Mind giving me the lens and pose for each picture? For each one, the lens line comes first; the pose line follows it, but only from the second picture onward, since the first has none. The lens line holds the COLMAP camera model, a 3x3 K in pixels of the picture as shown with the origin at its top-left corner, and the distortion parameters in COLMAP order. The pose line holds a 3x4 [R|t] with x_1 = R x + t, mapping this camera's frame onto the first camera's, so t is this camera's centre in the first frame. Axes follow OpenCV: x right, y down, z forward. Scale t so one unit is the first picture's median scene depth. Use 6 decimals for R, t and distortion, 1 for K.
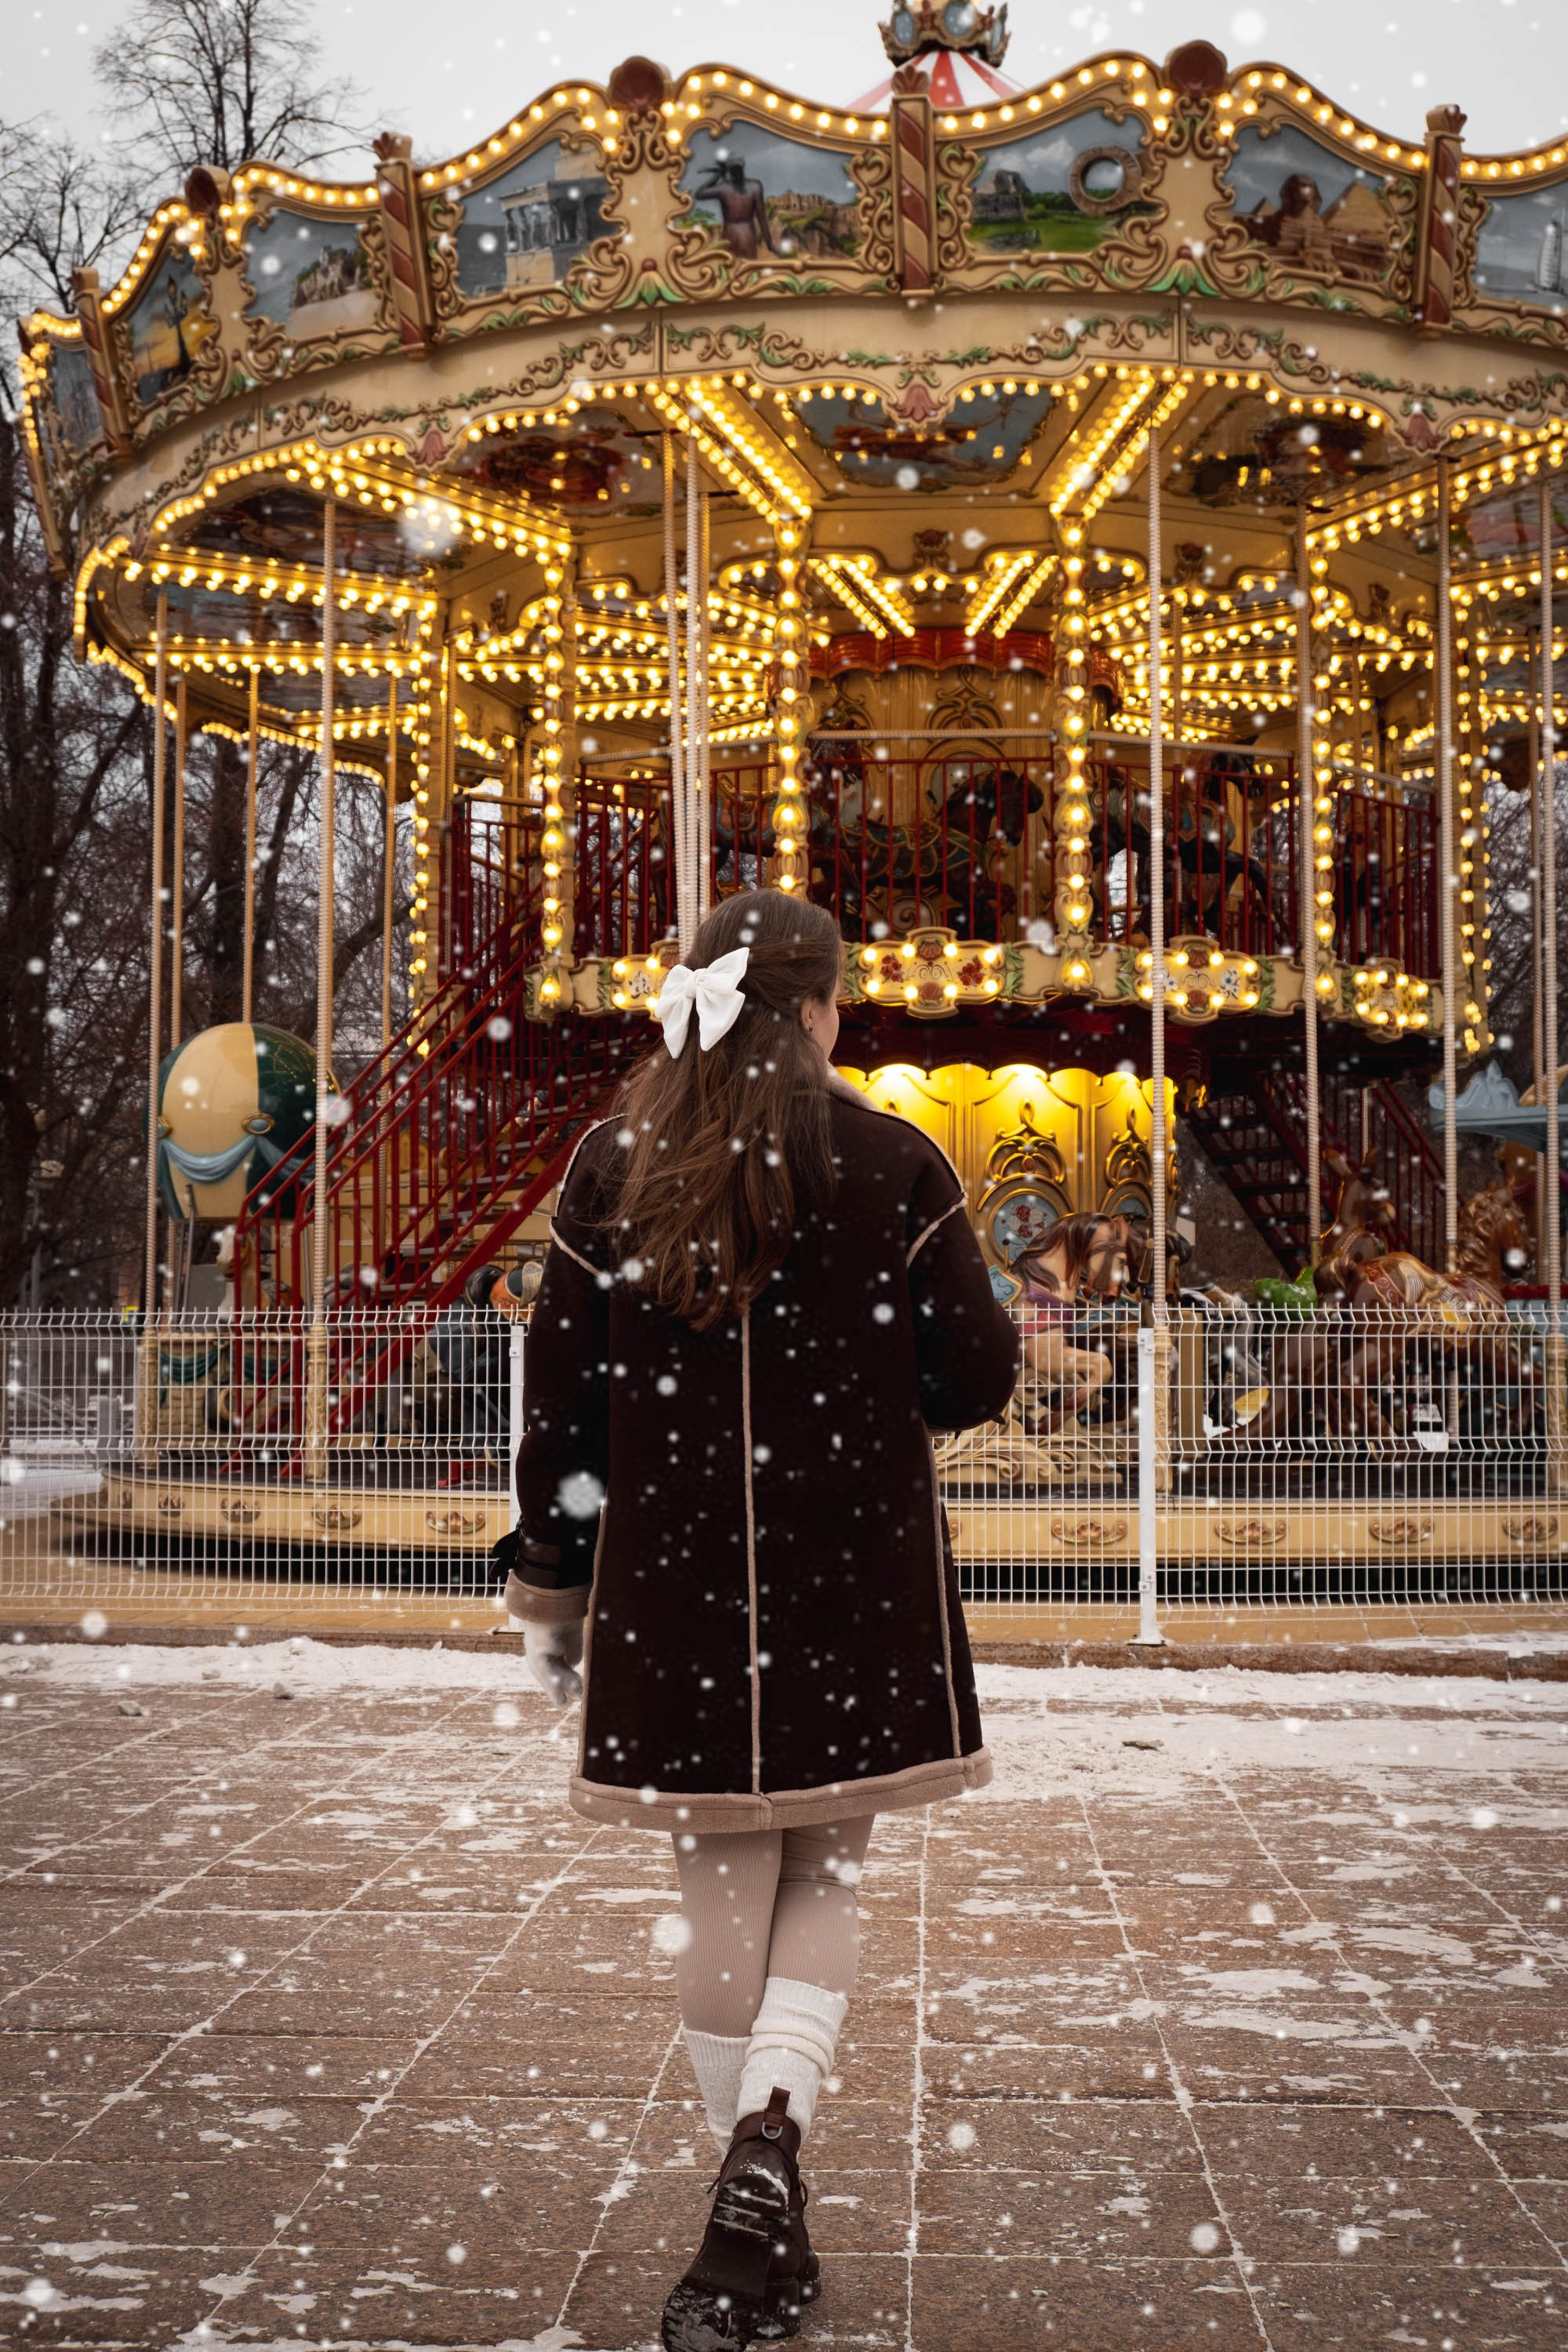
lens RADIAL K [[2955.4, 0, 772.1], [0, 2955.4, 1163.8], [0, 0, 1]] dist [-0.025717, 0.000000]
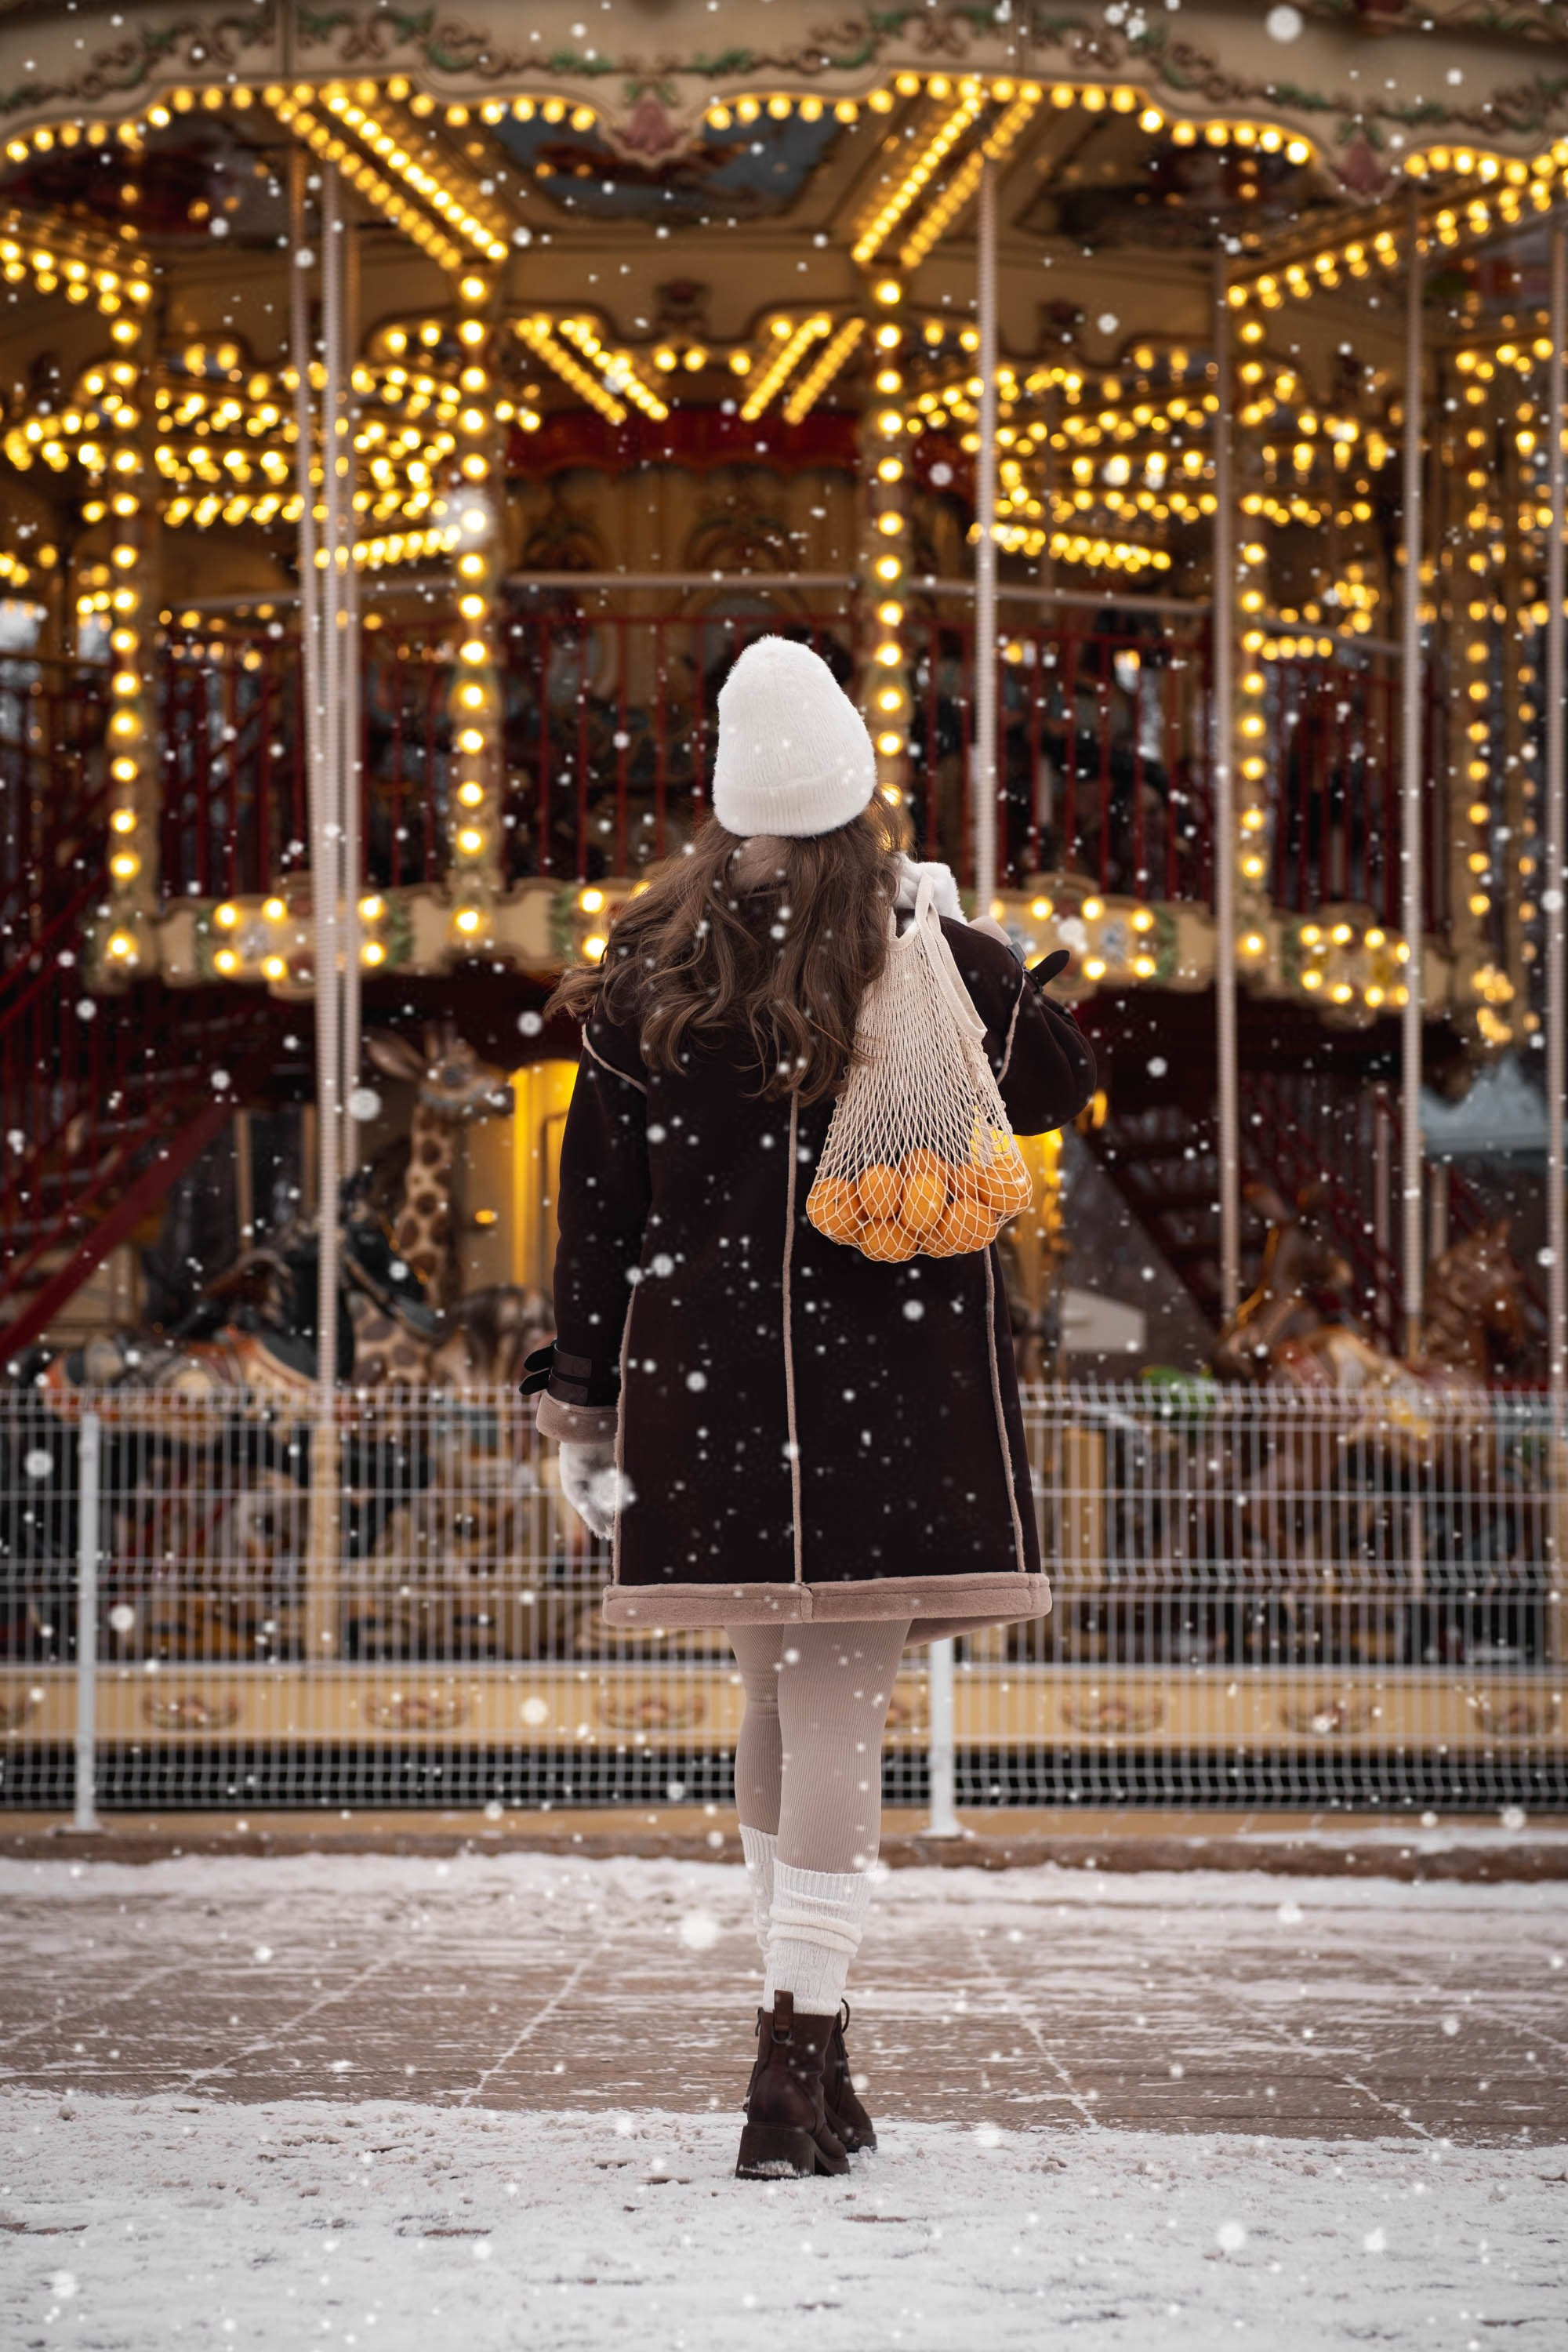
lens RADIAL K [[5806.7, 0, 775.1], [0, 5806.7, 1179.9], [0, 0, 1]] dist [0.257359, 0.000000]
pose [[0.998790, 0.003231, 0.049067, 0.009558], [-0.002589, 0.999910, -0.013136, 0.012222], [-0.049105, 0.012994, 0.998709, -0.354763]]
